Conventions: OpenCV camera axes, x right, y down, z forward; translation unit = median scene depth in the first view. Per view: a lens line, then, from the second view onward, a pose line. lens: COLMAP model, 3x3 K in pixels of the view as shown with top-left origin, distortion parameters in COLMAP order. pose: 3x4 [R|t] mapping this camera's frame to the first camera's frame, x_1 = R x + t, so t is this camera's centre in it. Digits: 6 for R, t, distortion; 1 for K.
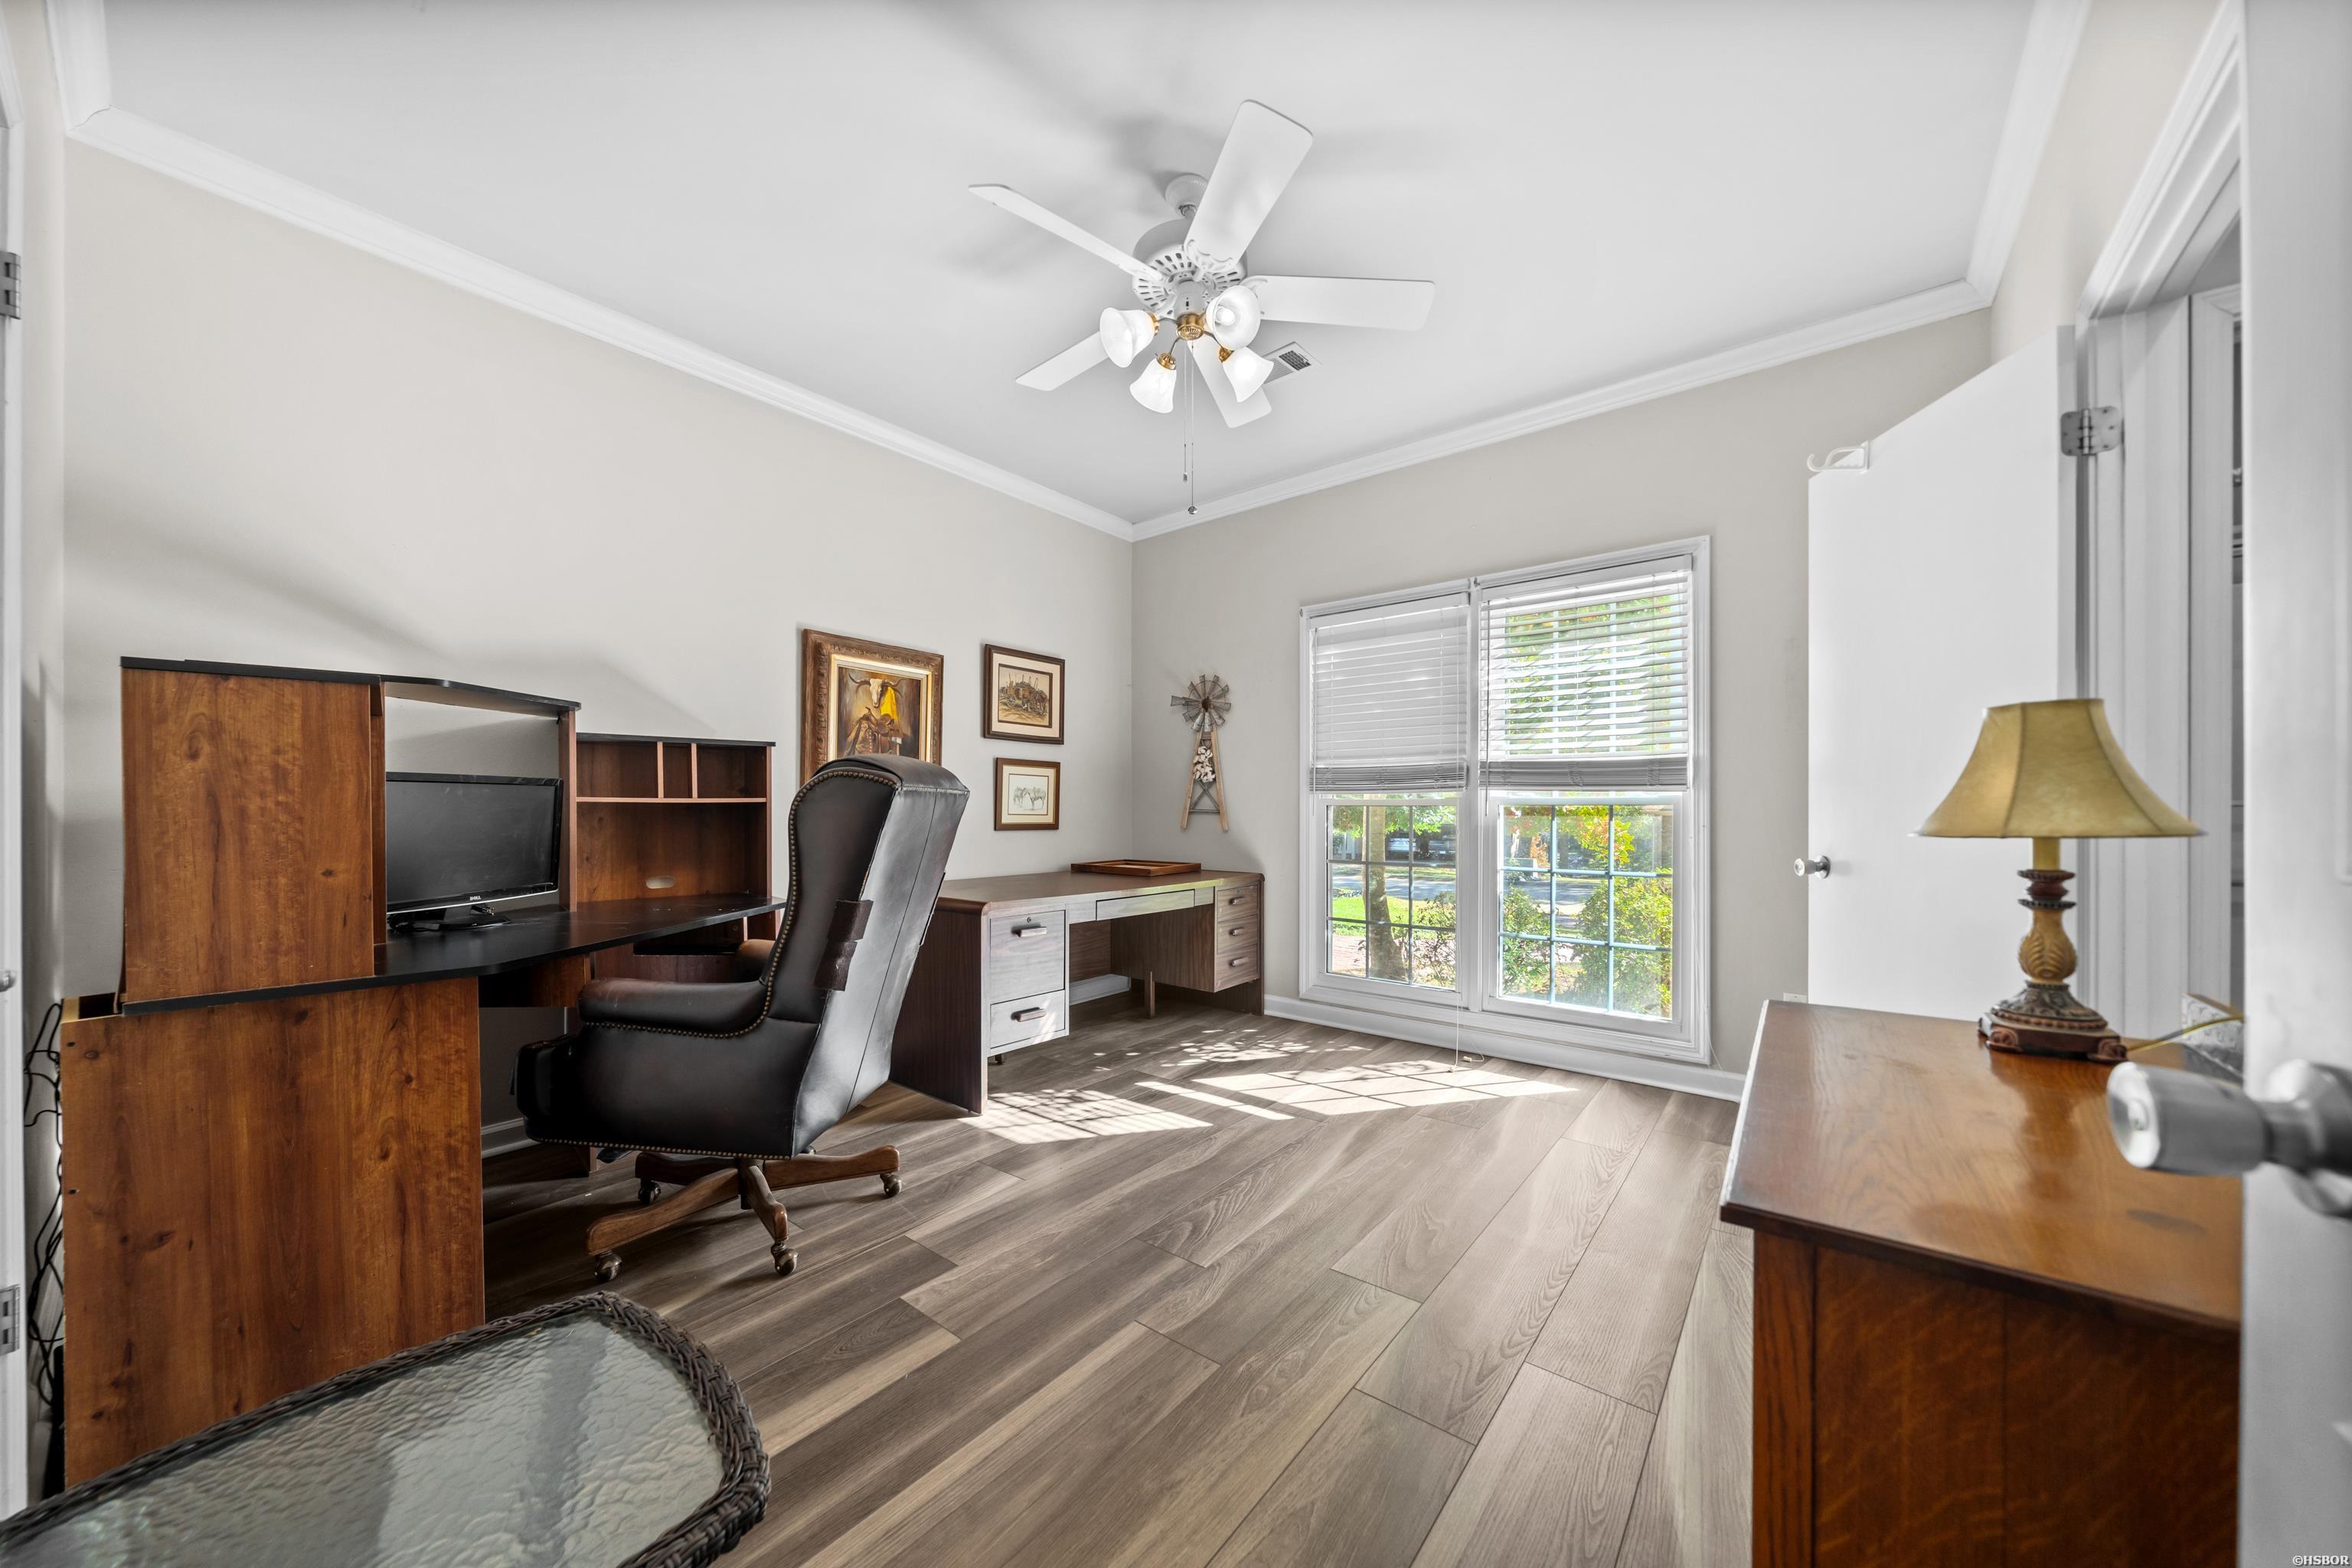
lens RADIAL K [[813.4, 0, 1162.1], [0, 813.4, 800.5], [0, 0, 1]] dist [-0.003144, -0.000178]
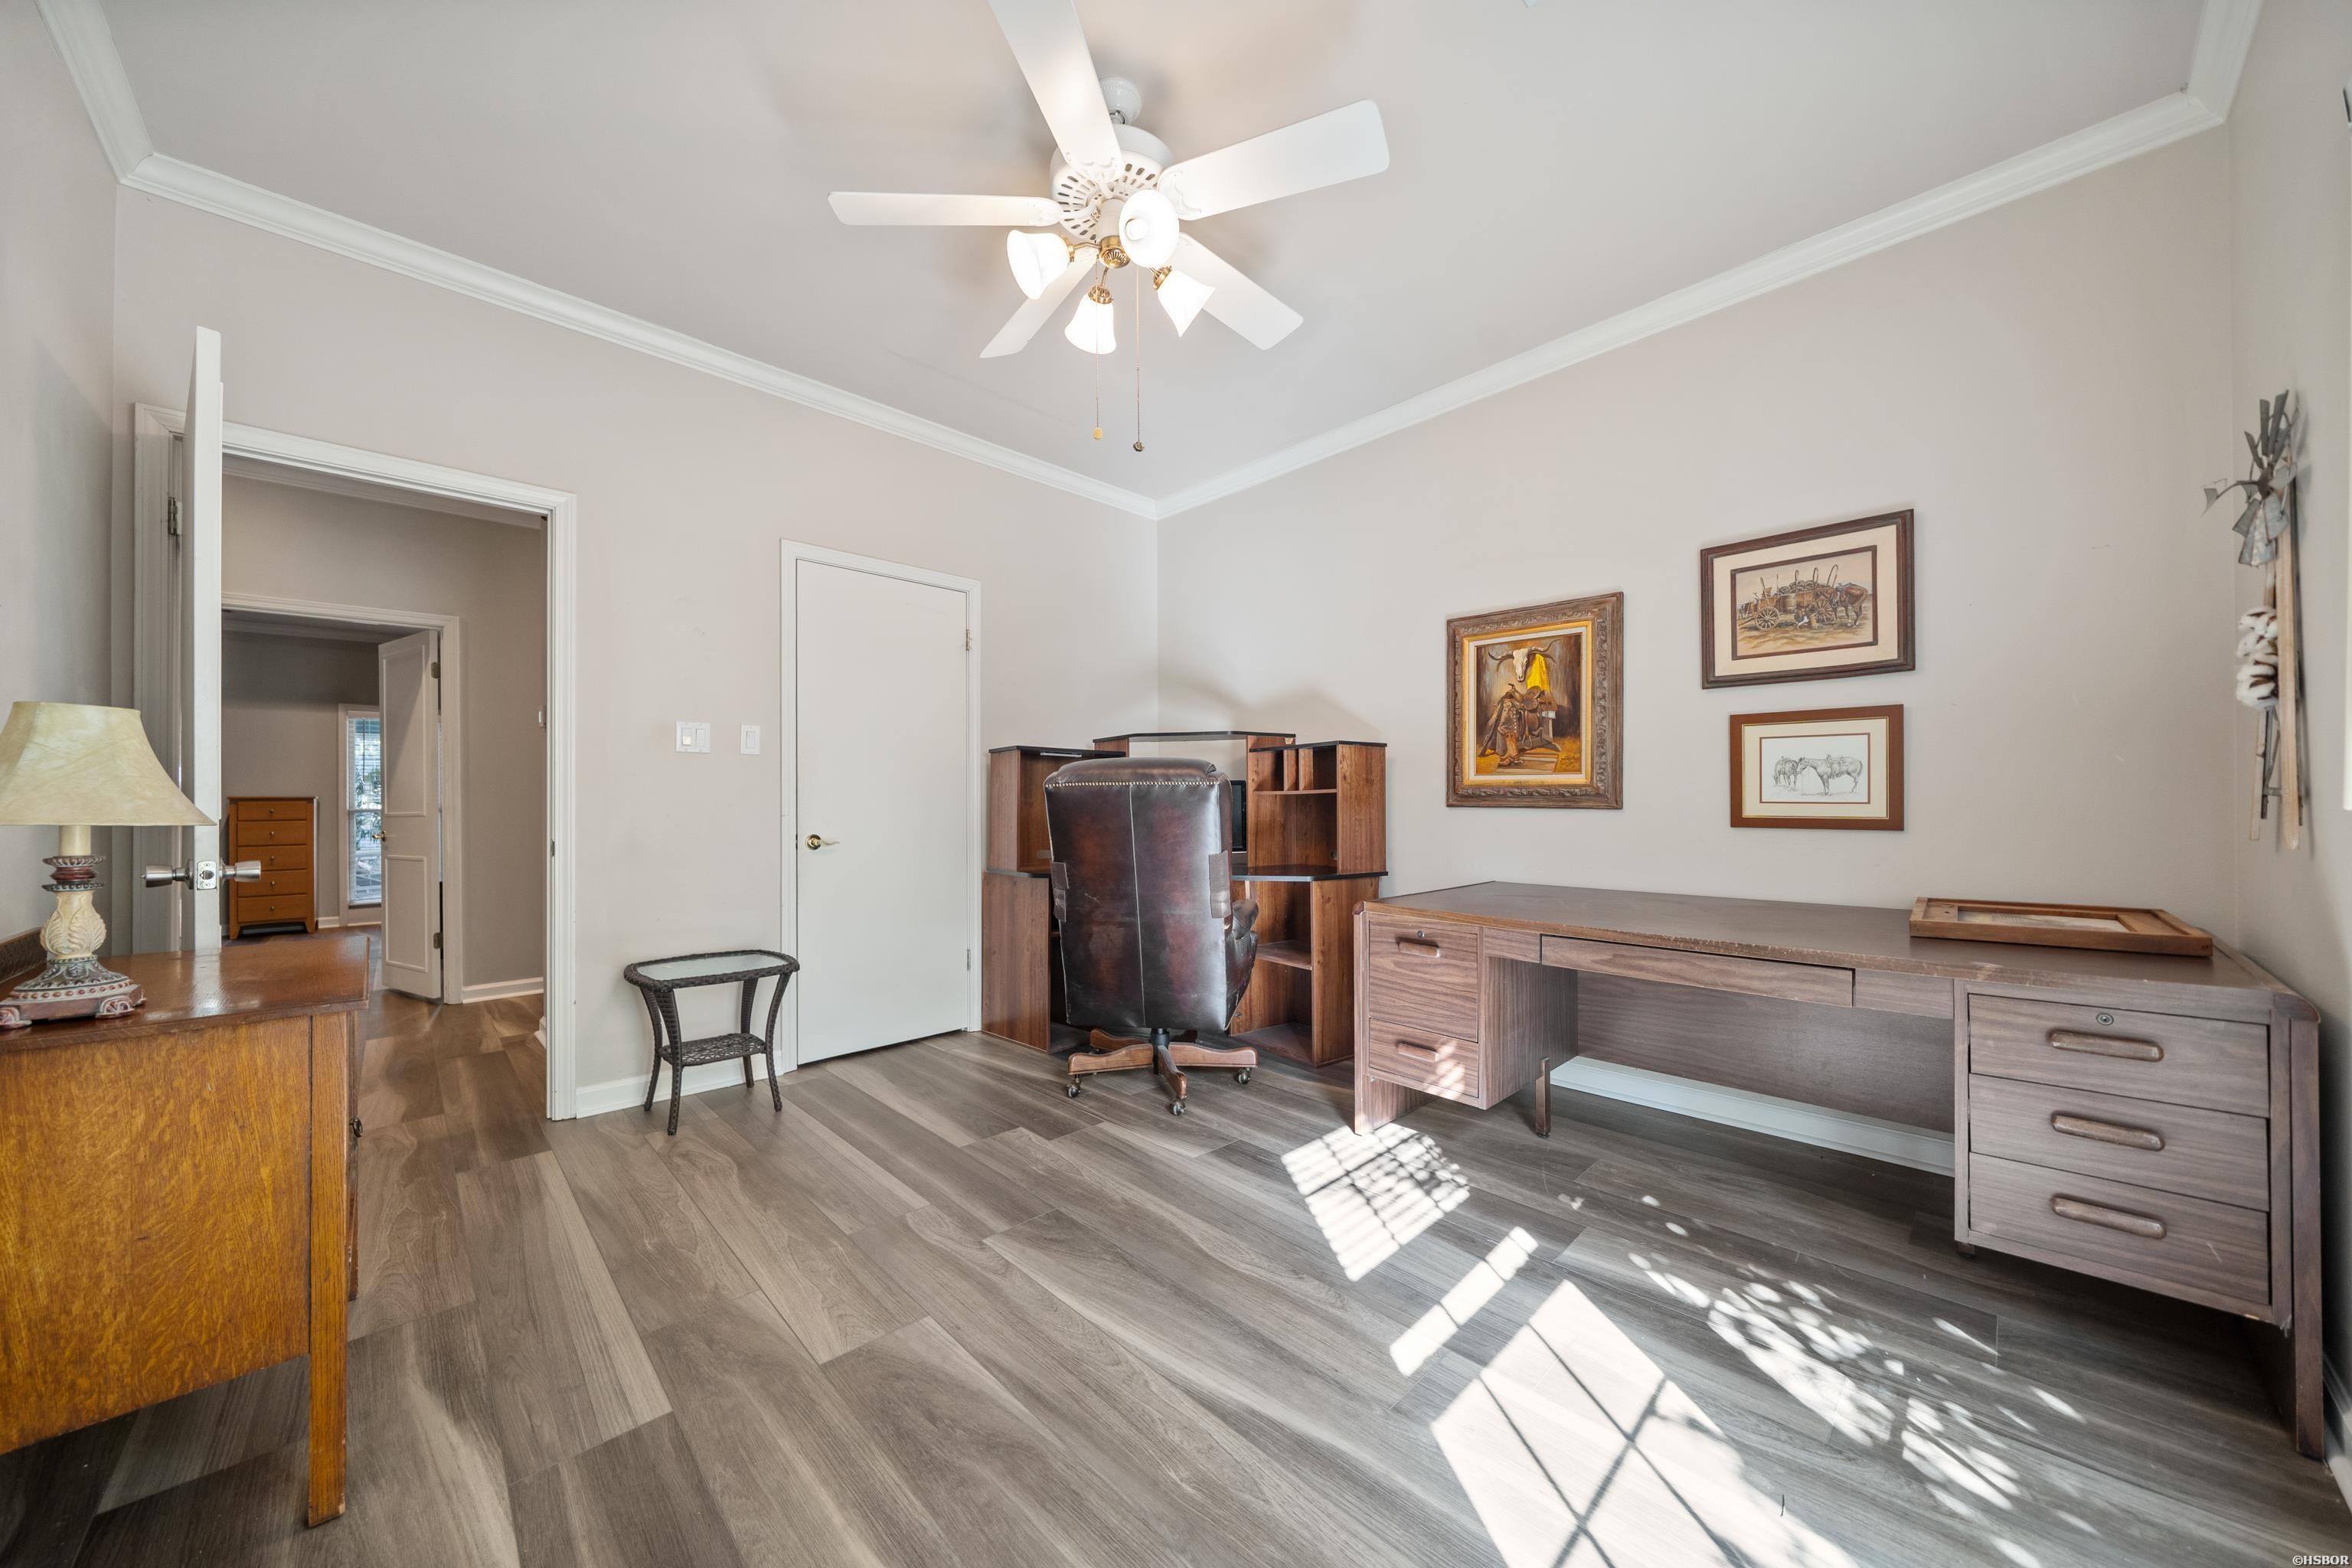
lens RADIAL K [[813.4, 0, 1192.5], [0, 813.4, 796.6], [0, 0, 1]] dist [-0.003144, -0.000178]
pose [[-0.106390, -0.005990, -0.994306, 0.601261], [0.018827, 0.999790, -0.008038, 0.011564], [0.994146, -0.019575, -0.106255, 0.786823]]
